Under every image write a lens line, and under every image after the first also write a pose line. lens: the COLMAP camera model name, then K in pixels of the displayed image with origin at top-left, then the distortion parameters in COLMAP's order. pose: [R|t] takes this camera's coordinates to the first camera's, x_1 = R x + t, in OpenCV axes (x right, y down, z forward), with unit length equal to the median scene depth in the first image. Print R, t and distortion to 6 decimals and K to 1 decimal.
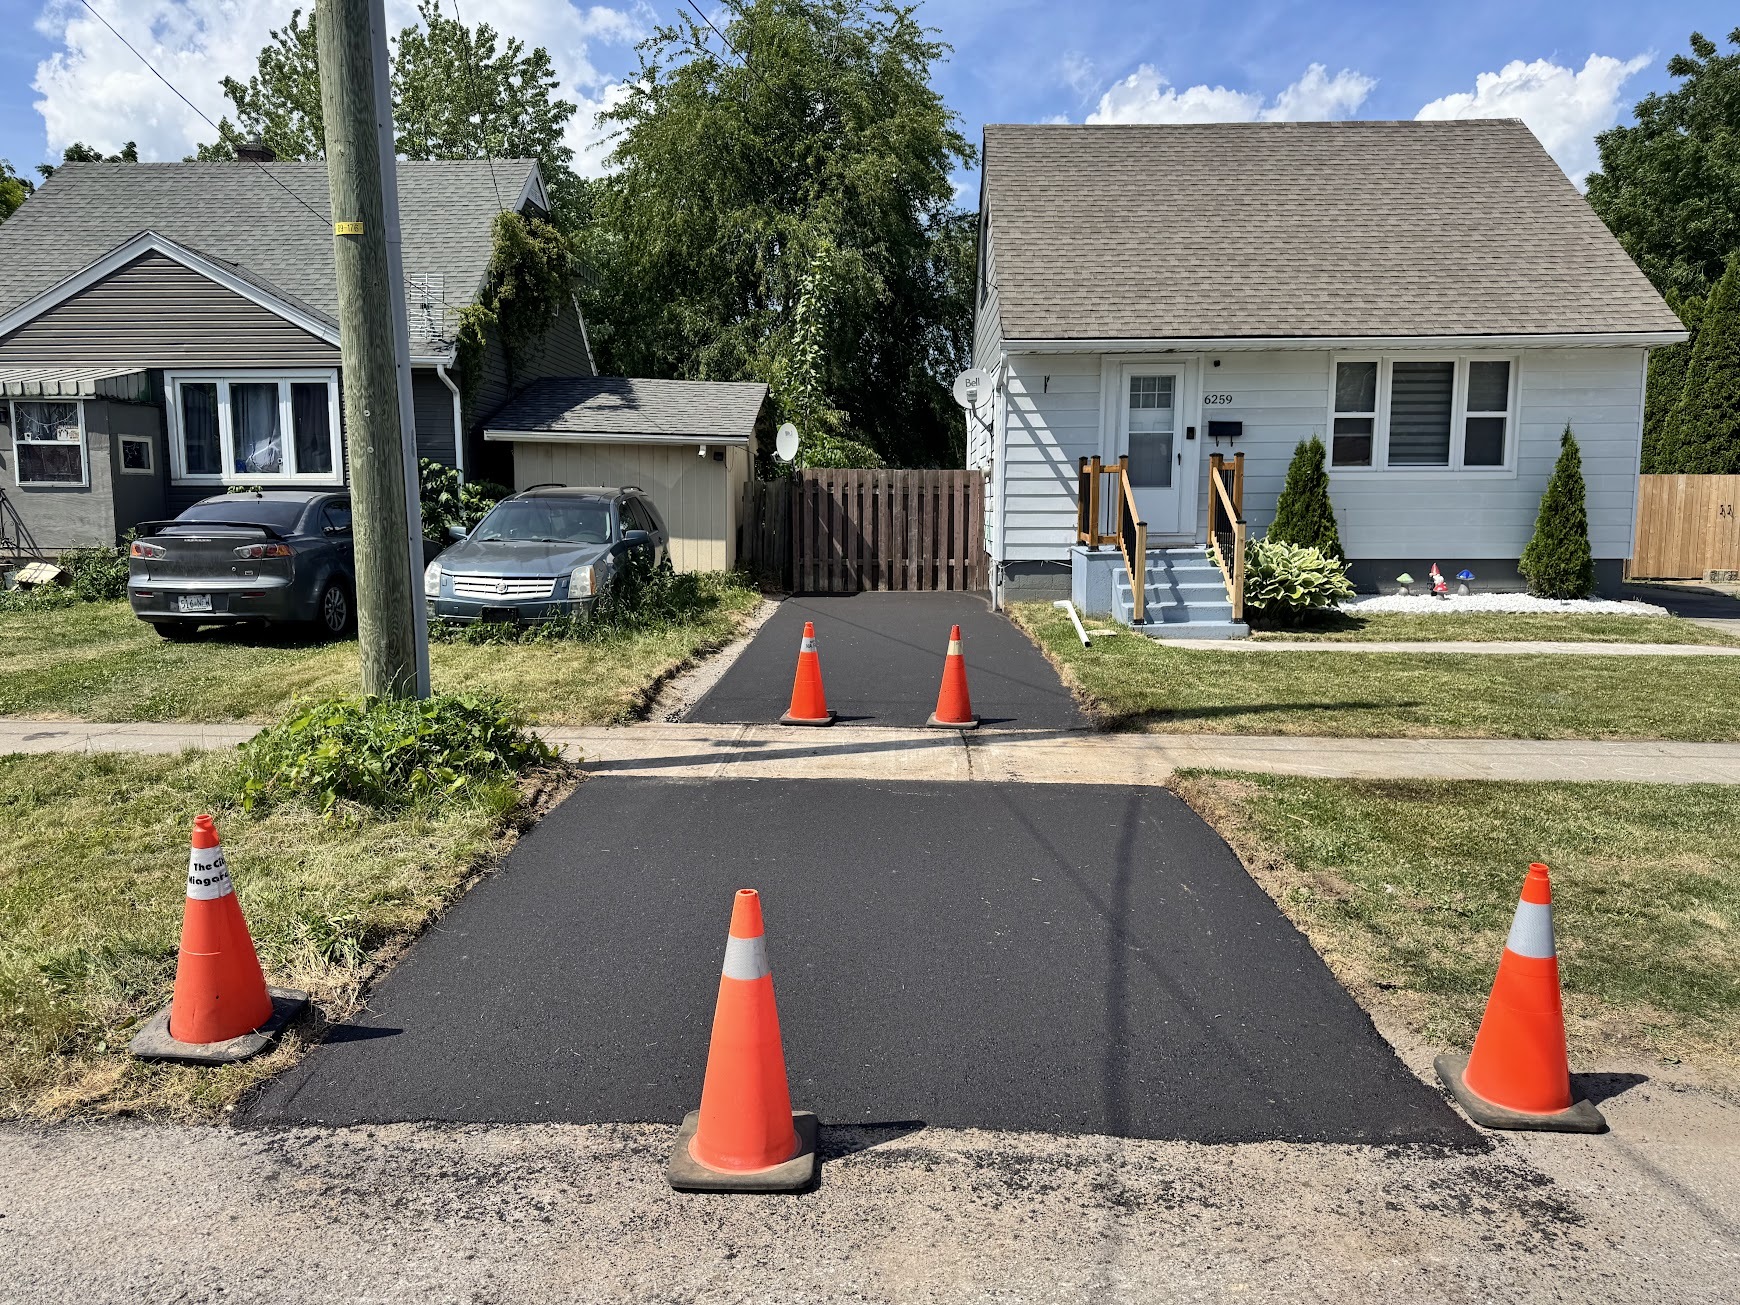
lens RADIAL K [[1220.4, 0, 870.0], [0, 1220.4, 652.5], [0, 0, 1]] dist [0.161306, -0.311118]
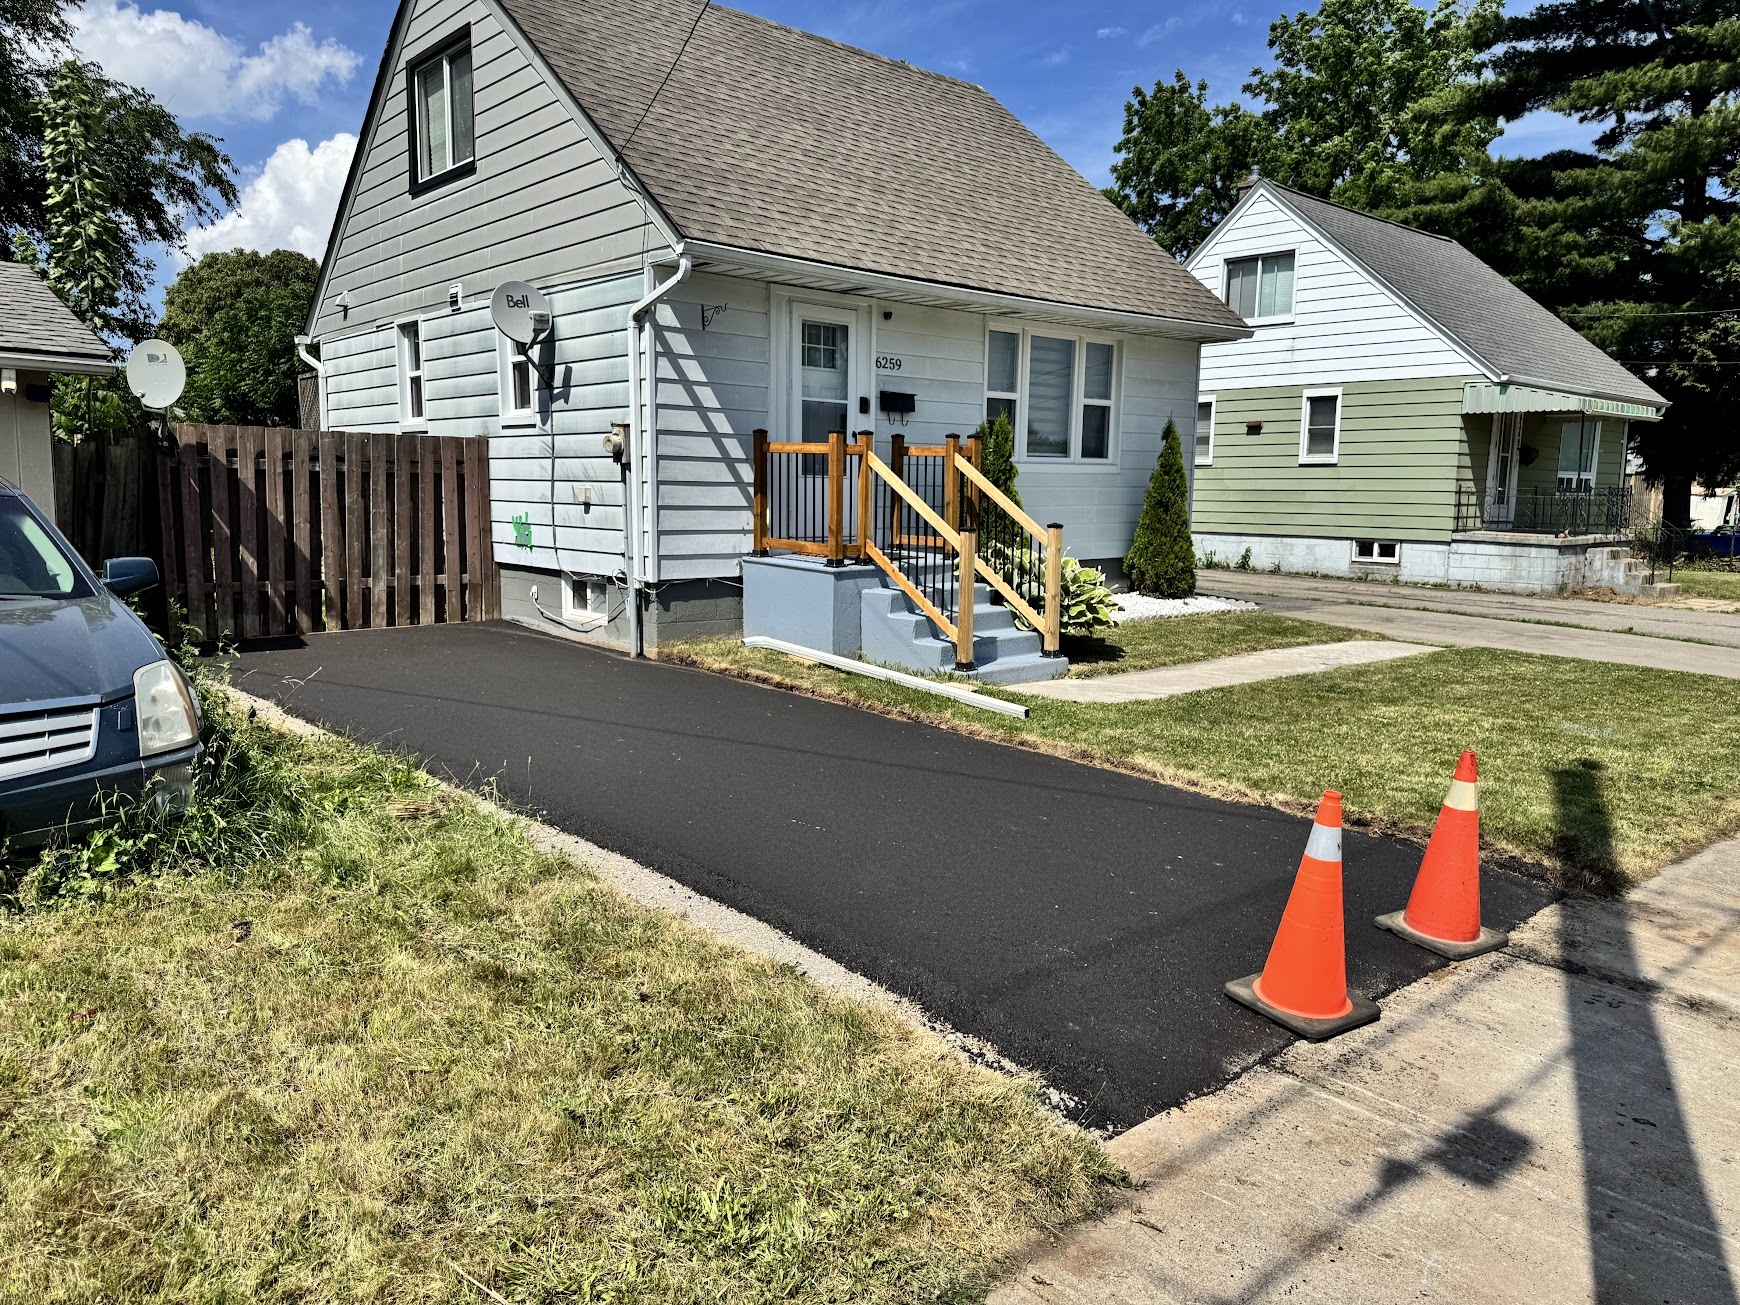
lens RADIAL K [[1220.4, 0, 870.0], [0, 1220.4, 652.5], [0, 0, 1]] dist [0.161306, -0.311118]
pose [[0.722822, -0.084126, 0.685895, -0.267548], [0.070849, 0.996353, 0.047542, -0.061094], [-0.687393, 0.014231, 0.726146, 0.449479]]
